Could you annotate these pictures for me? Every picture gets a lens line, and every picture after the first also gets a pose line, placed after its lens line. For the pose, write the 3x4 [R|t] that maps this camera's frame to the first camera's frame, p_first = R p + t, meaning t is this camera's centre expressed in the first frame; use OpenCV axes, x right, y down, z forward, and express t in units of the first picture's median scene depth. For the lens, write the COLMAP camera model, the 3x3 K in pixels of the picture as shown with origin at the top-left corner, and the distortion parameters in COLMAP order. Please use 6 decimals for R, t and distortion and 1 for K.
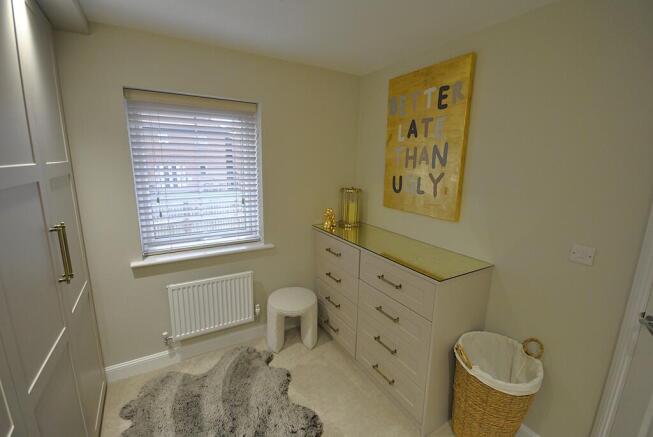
lens RADIAL K [[287.7, 0, 328.5], [0, 287.7, 219.5], [0, 0, 1]] dist [-0.001652, -0.000469]
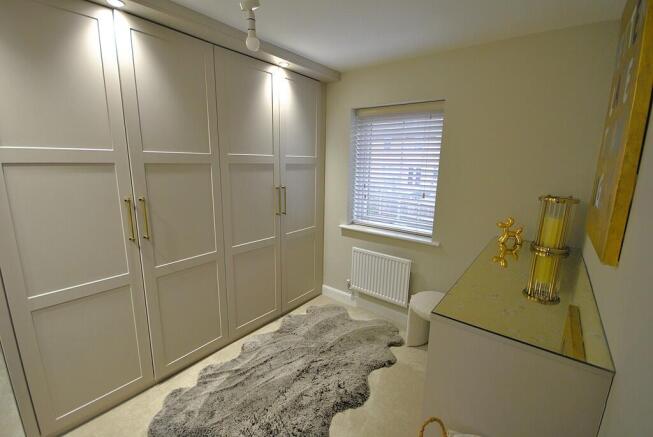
lens RADIAL K [[287.7, 0, 328.5], [0, 287.7, 219.5], [0, 0, 1]] dist [-0.001652, -0.000469]
pose [[0.355380, 0.173339, -0.918509, 0.669750], [-0.203037, 0.973508, 0.105162, -0.020850], [0.912404, 0.149119, 0.381159, 0.346412]]
